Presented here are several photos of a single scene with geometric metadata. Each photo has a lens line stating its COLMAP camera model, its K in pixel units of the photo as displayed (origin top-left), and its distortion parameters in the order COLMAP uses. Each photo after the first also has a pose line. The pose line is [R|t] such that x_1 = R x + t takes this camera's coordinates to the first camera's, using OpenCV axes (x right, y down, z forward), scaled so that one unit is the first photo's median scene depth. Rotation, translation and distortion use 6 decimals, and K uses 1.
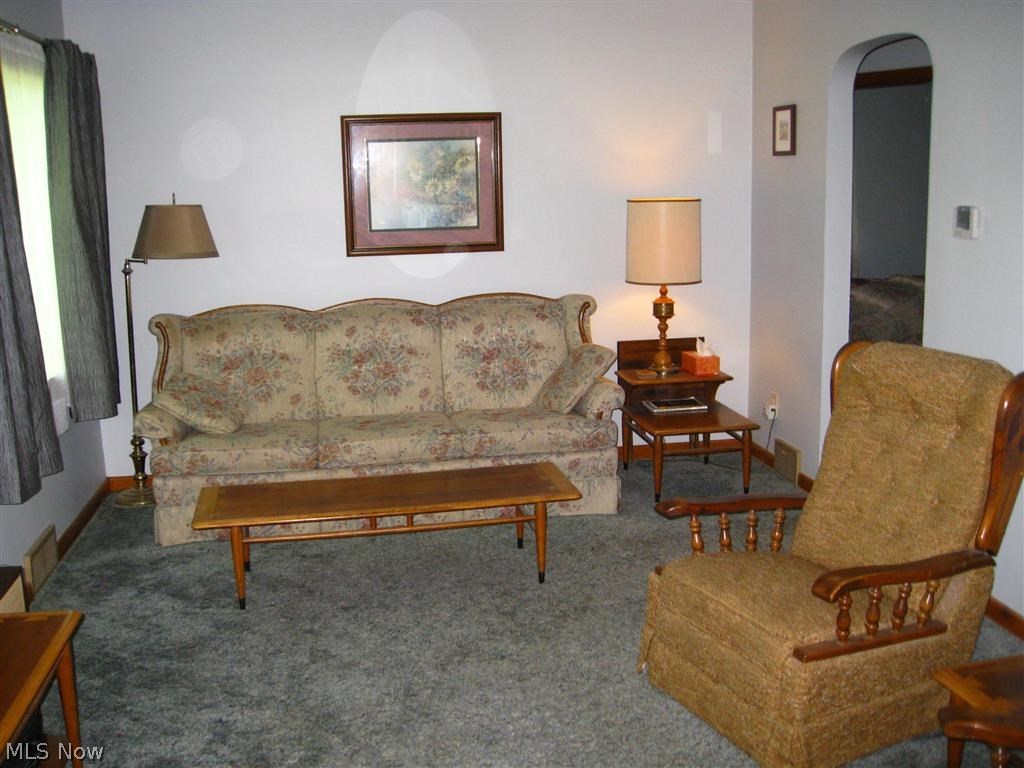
lens RADIAL K [[1088.3, 0, 512.0], [0, 1088.3, 384.0], [0, 0, 1]] dist [-0.174202, 0.140164]
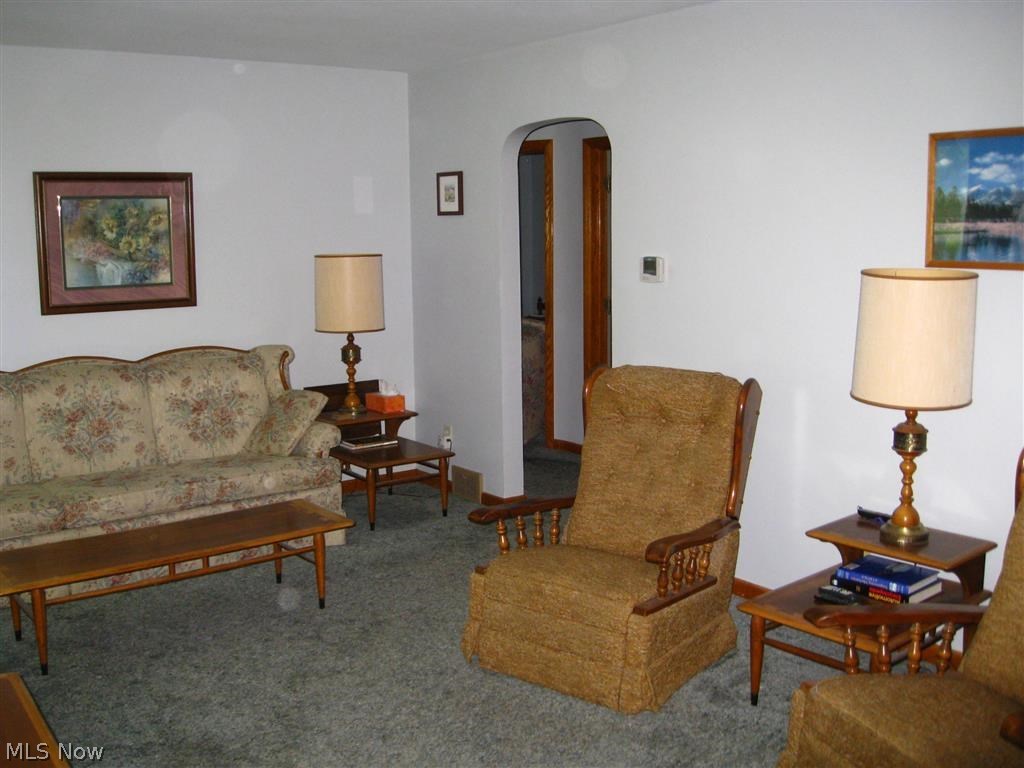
lens RADIAL K [[1088.3, 0, 512.0], [0, 1088.3, 384.0], [0, 0, 1]] dist [-0.174202, 0.140164]
pose [[0.882169, -0.051784, 0.468077, -0.256767], [0.077280, 0.996380, -0.035417, 0.012176], [-0.464549, 0.067417, 0.882978, -0.040464]]
